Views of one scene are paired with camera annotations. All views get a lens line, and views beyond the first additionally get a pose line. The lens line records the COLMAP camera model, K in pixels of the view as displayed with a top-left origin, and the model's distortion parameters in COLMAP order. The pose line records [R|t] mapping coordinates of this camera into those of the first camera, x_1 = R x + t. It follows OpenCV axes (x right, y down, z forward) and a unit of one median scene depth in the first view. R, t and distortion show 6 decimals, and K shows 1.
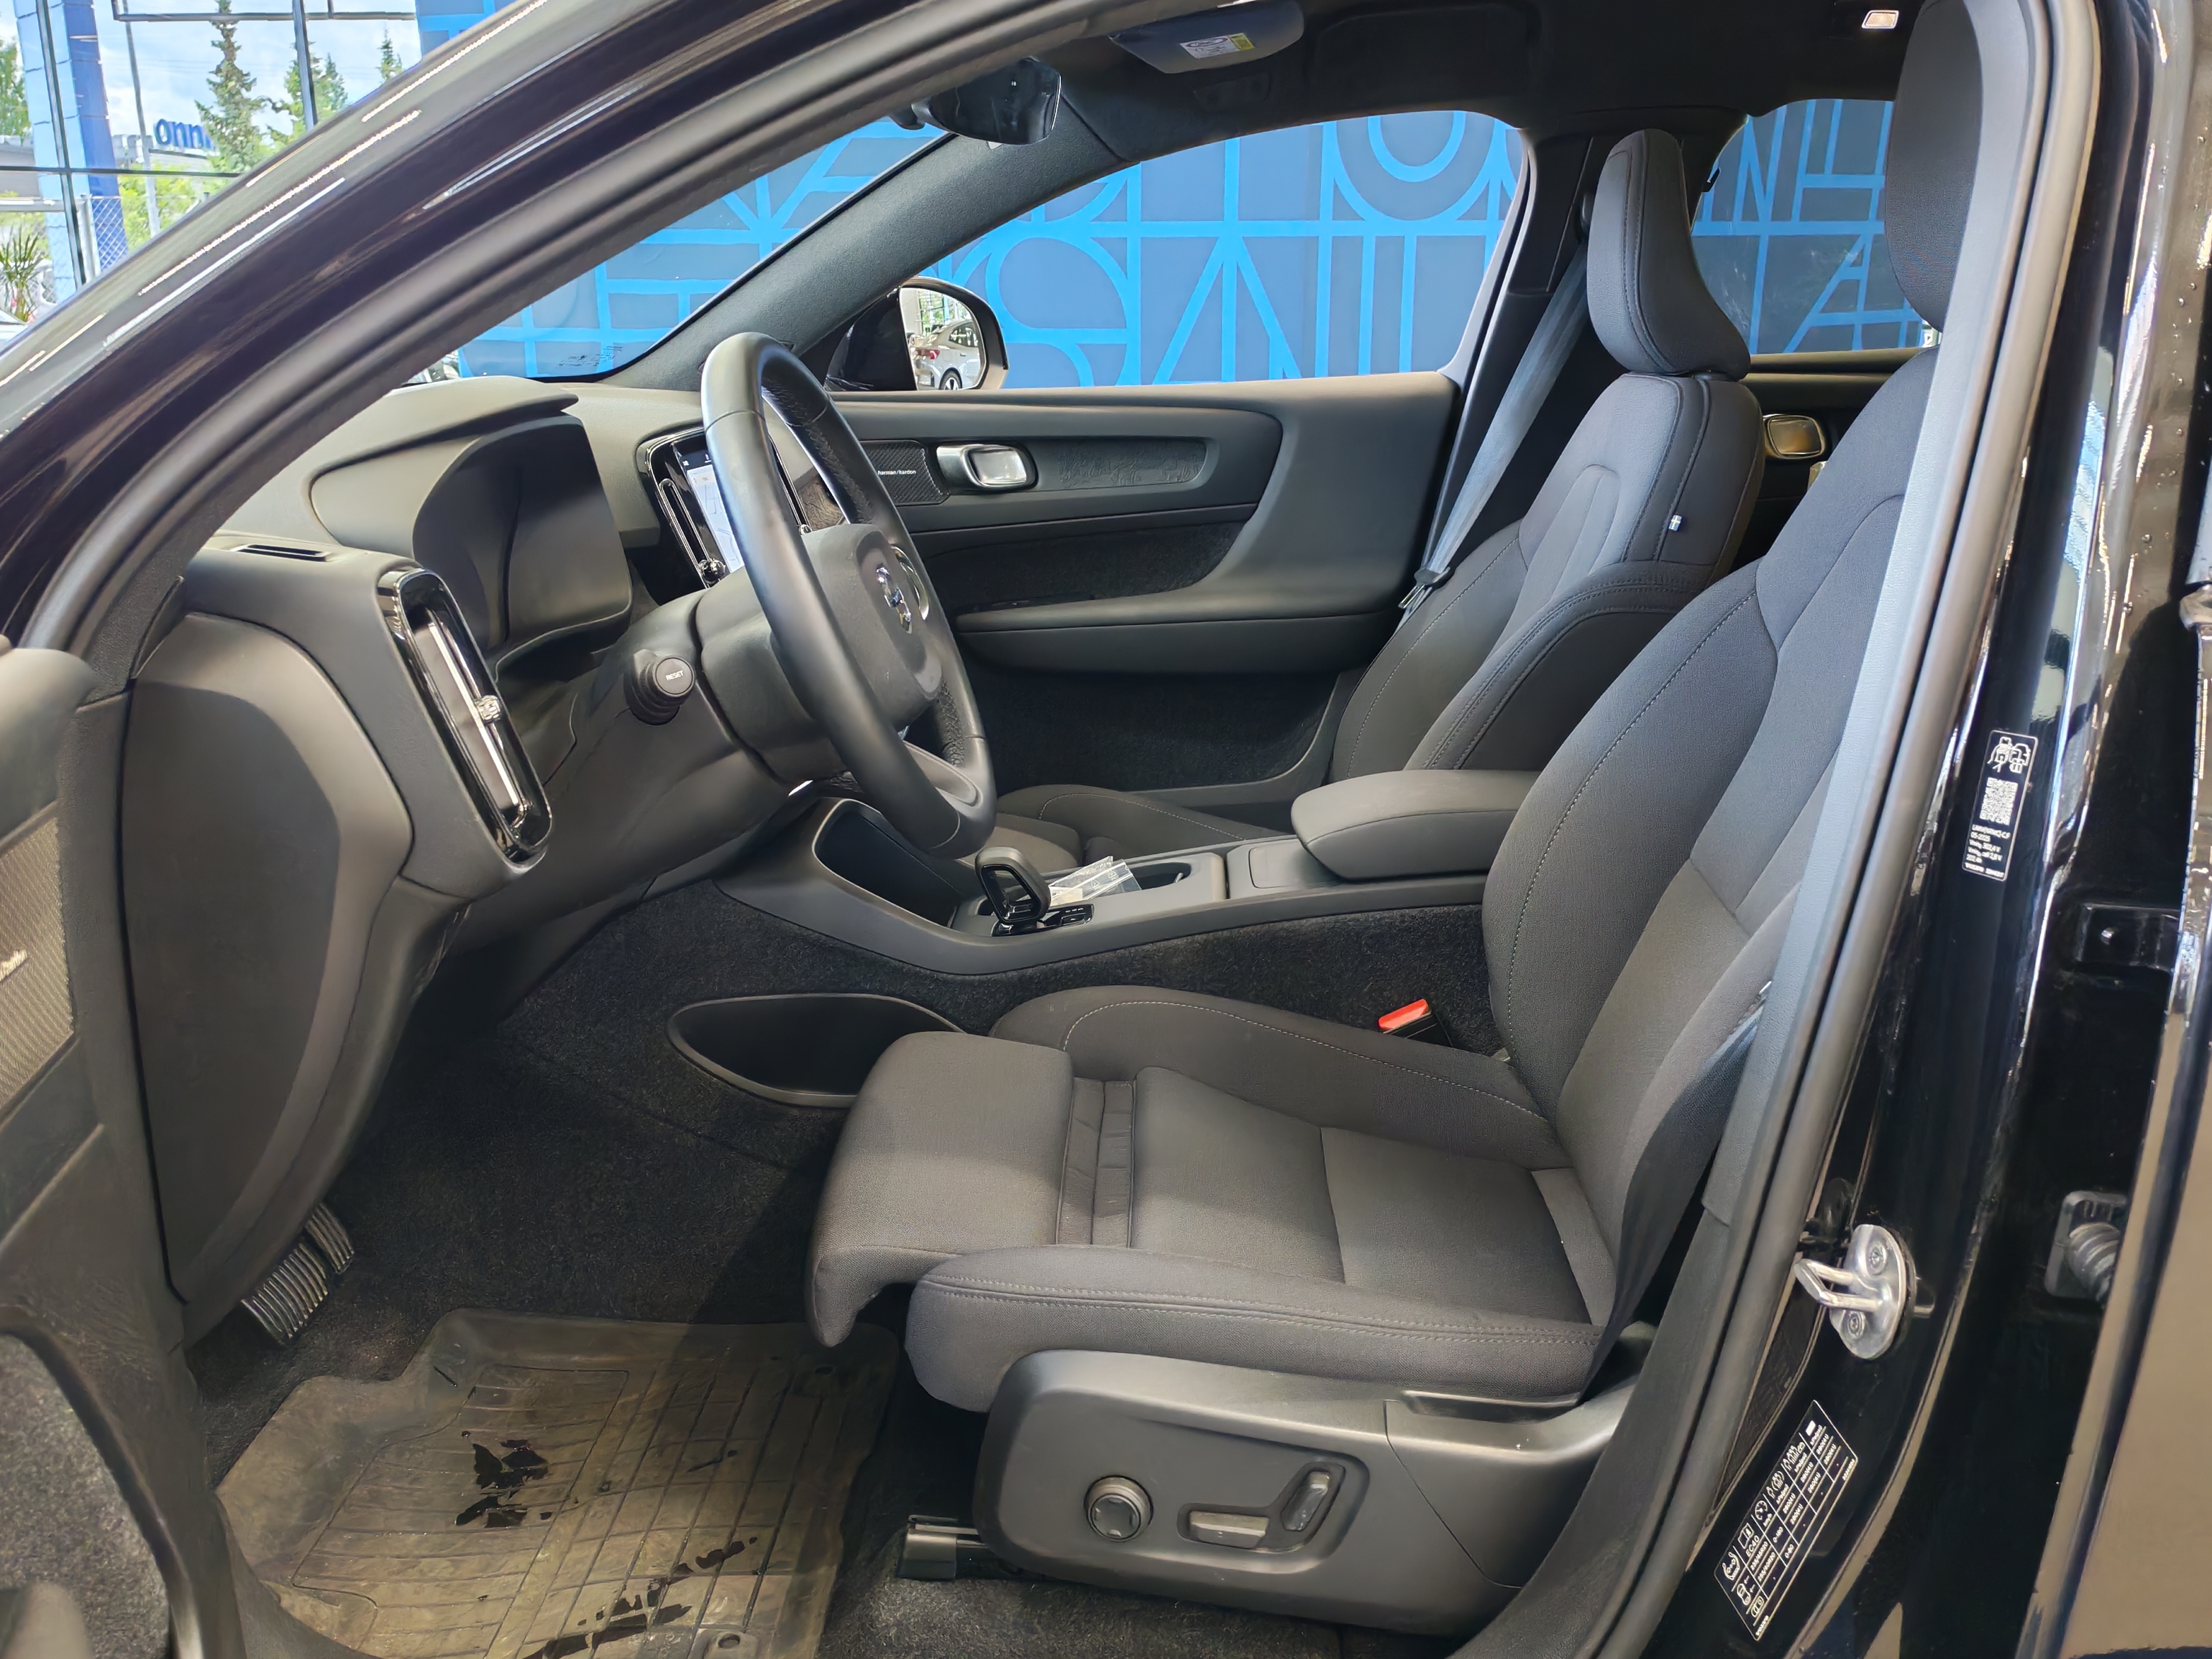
lens RADIAL K [[1885.9, 0, 1092.8], [0, 1885.9, 860.0], [0, 0, 1]] dist [0.095561, -0.163270]
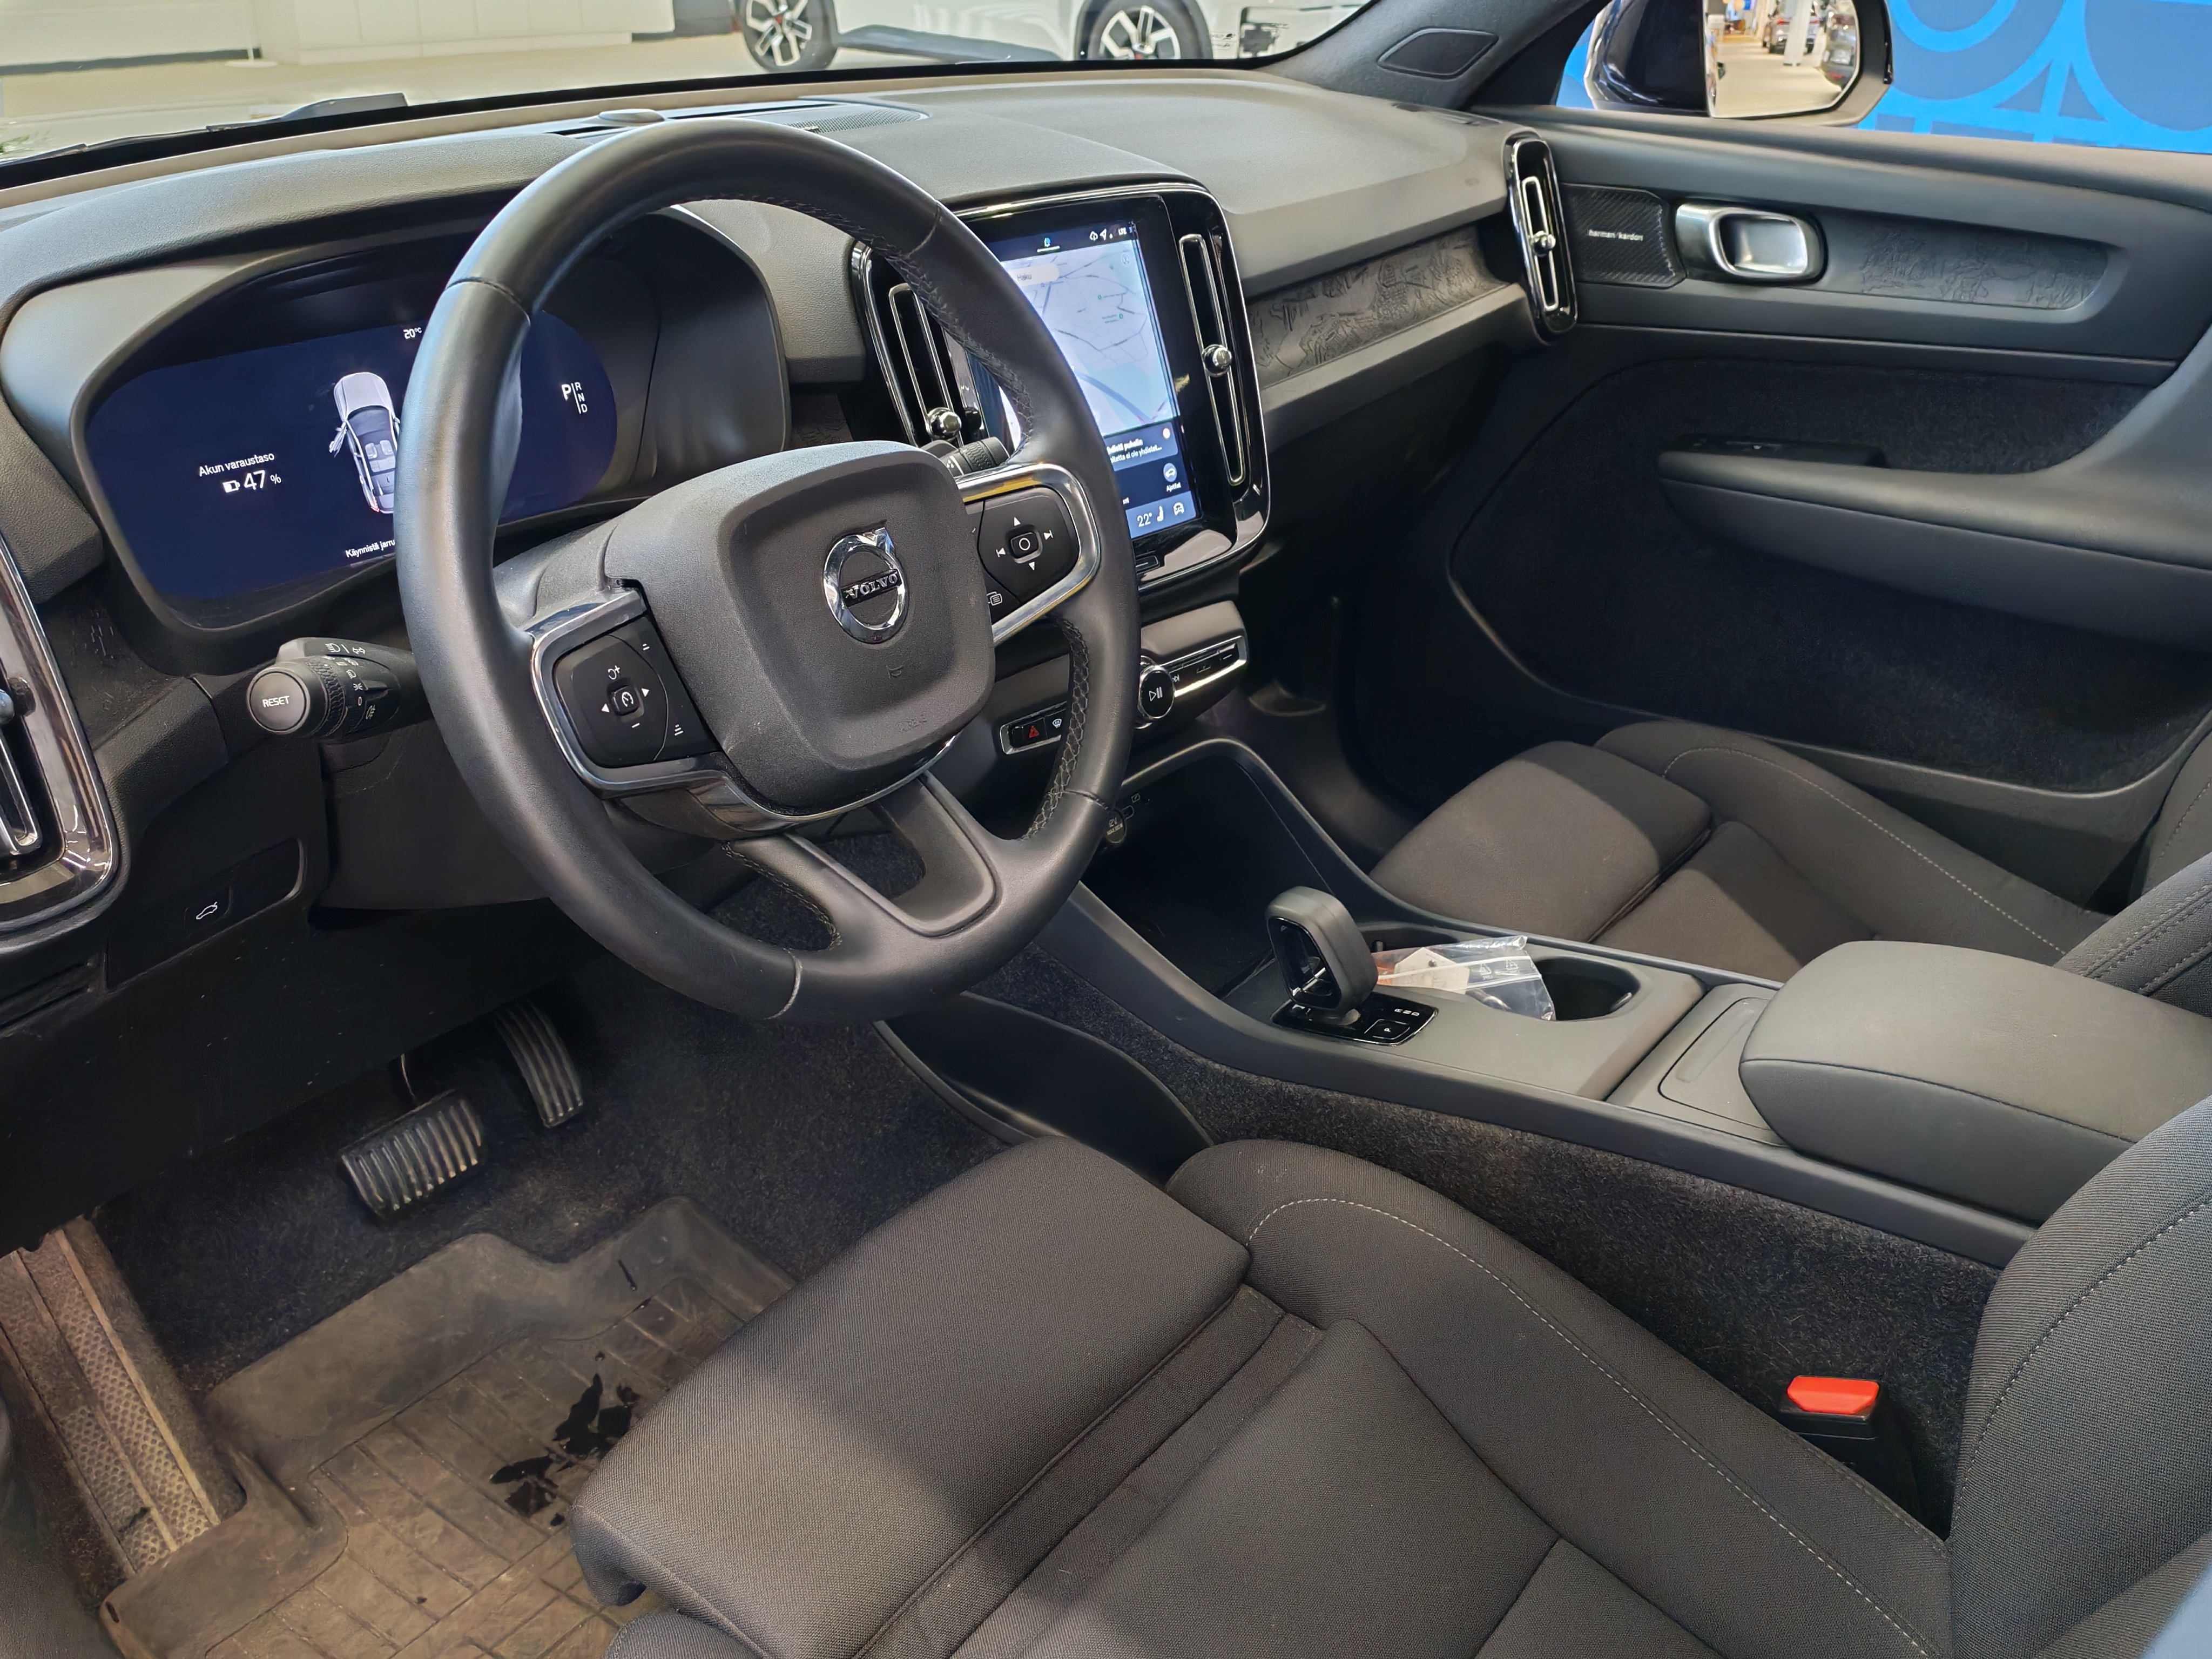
lens RADIAL K [[1908.4, 0, 1141.5], [0, 1908.4, 826.0], [0, 0, 1]] dist [0.015228, 0.008257]
pose [[0.820879, 0.288831, -0.492681, 0.170179], [-0.196360, 0.952830, 0.231426, -0.131092], [0.536284, -0.093230, 0.838873, 0.305838]]
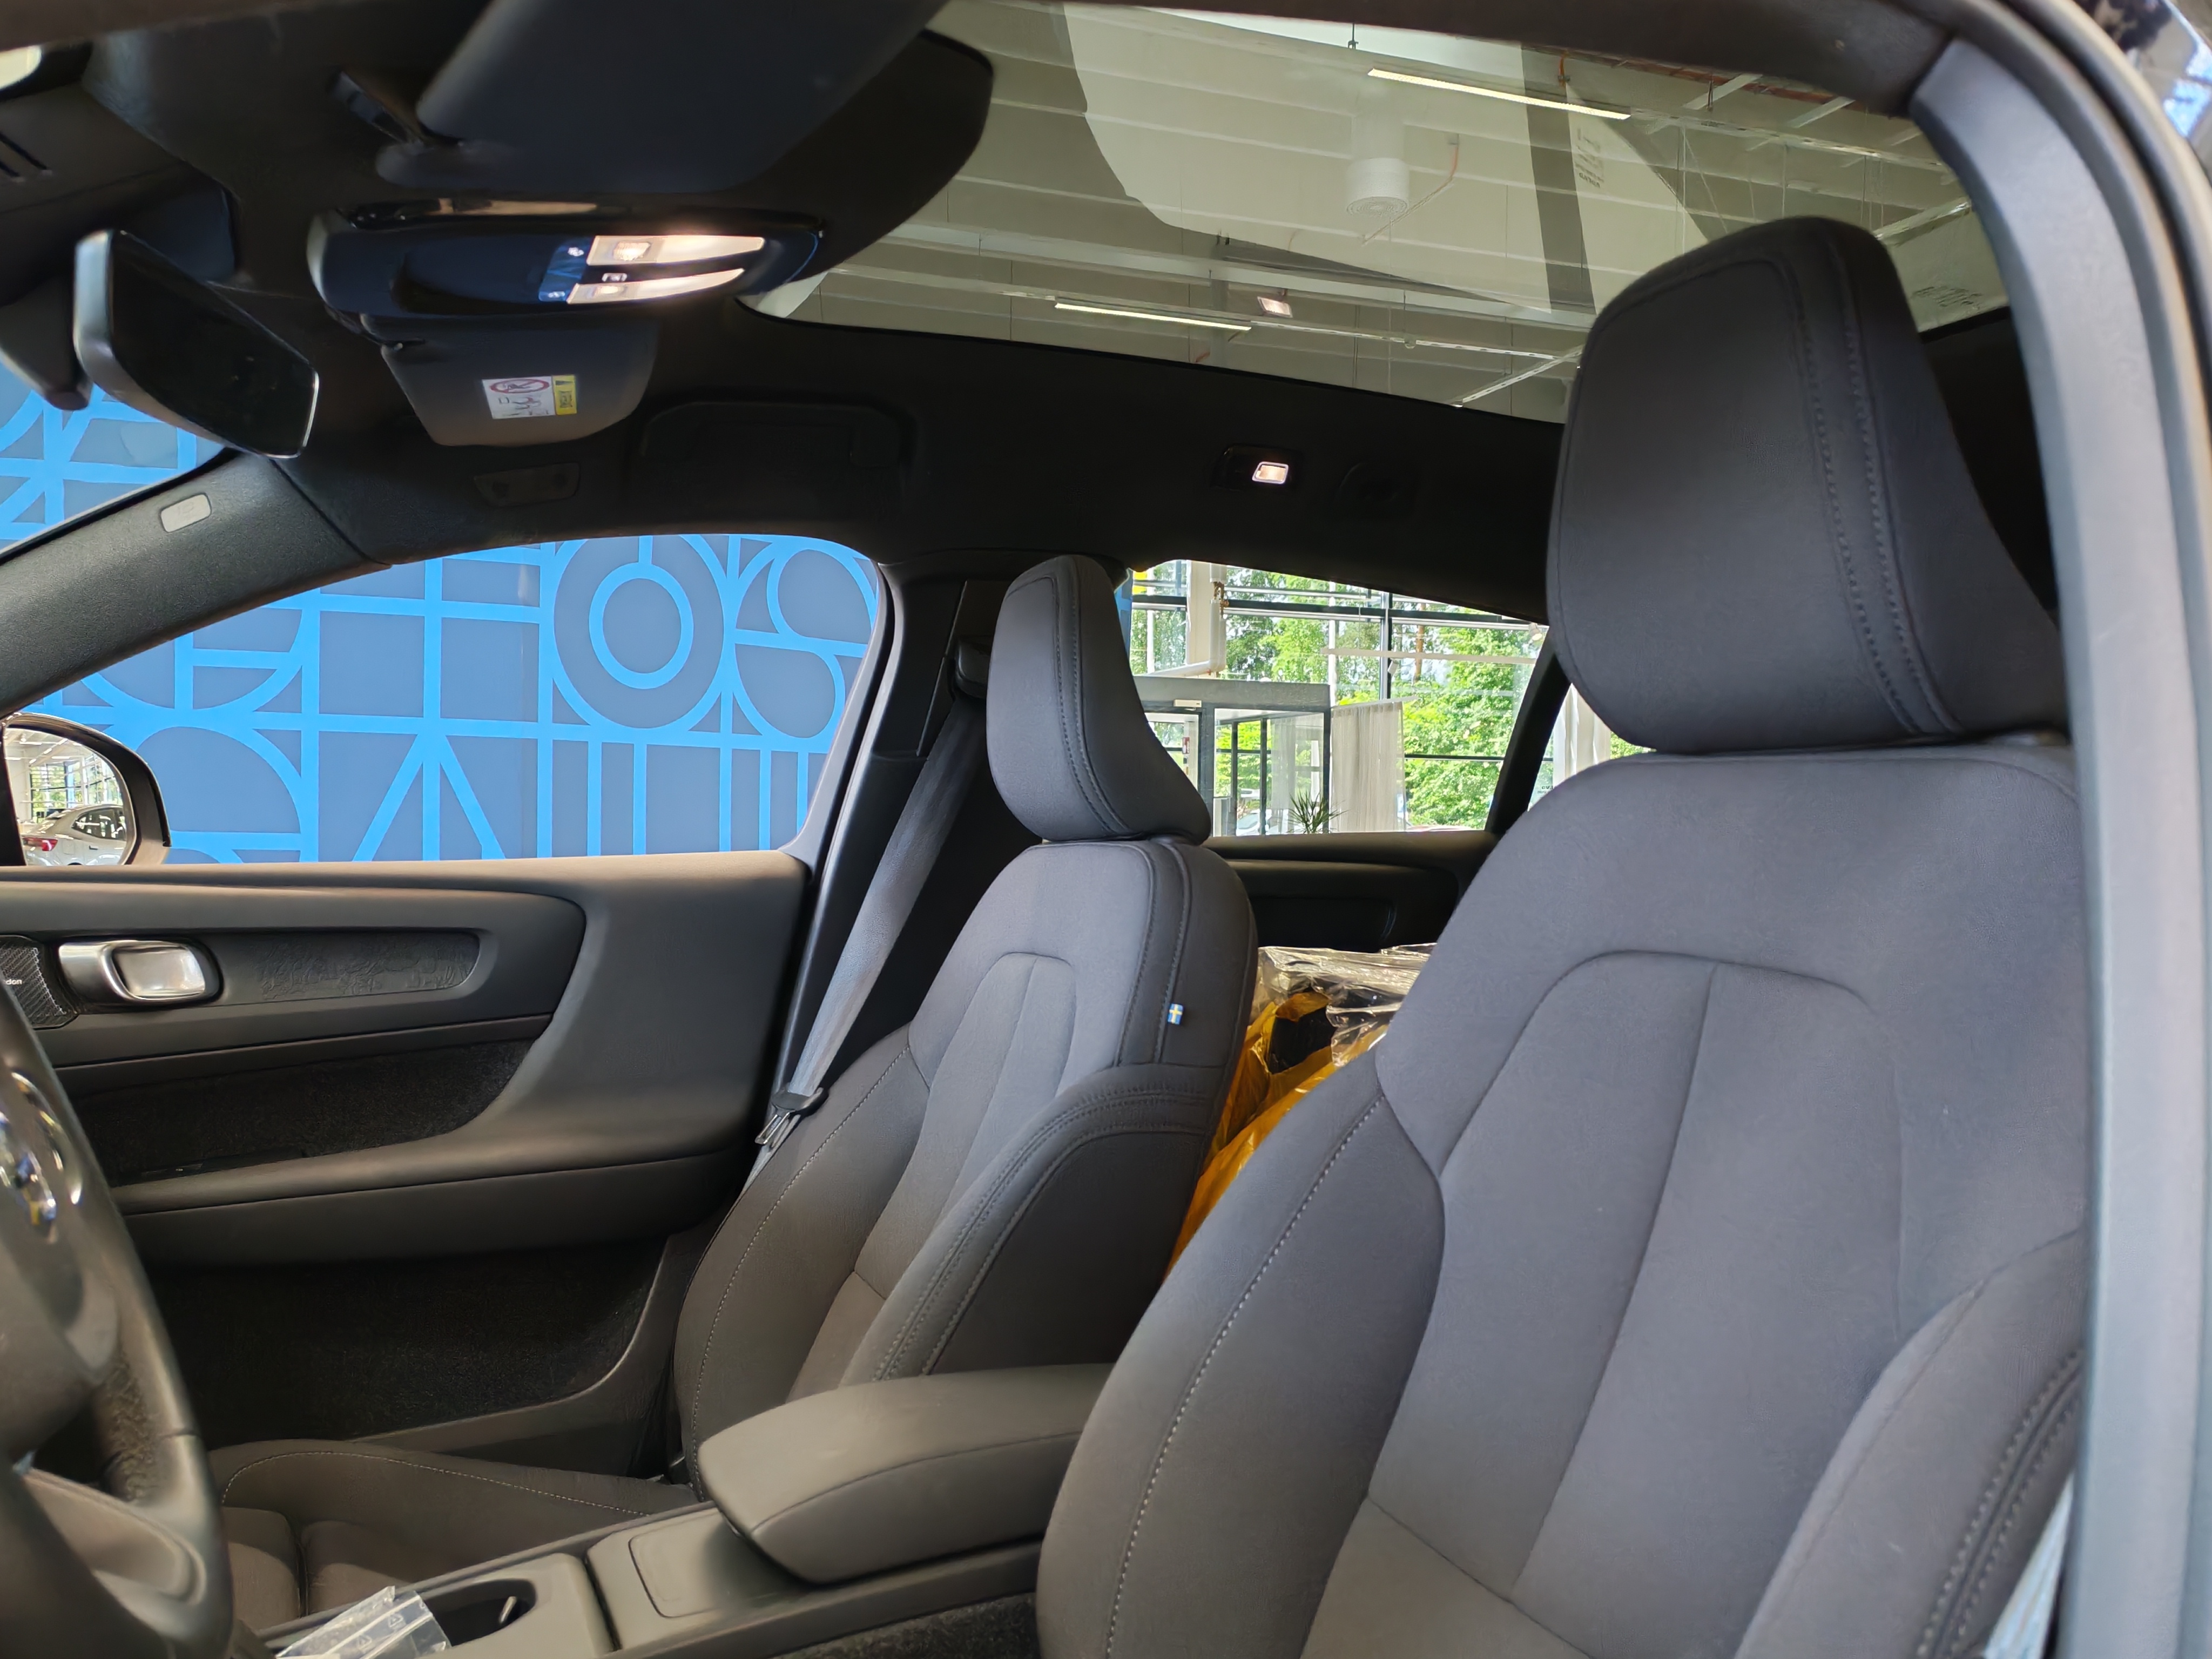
lens RADIAL K [[1885.9, 0, 1092.8], [0, 1885.9, 860.0], [0, 0, 1]] dist [0.095561, -0.163270]
pose [[0.907594, 0.011143, 0.419701, -0.036000], [0.105775, 0.961334, -0.254259, -0.036401], [-0.406306, 0.275158, 0.871323, 0.259718]]
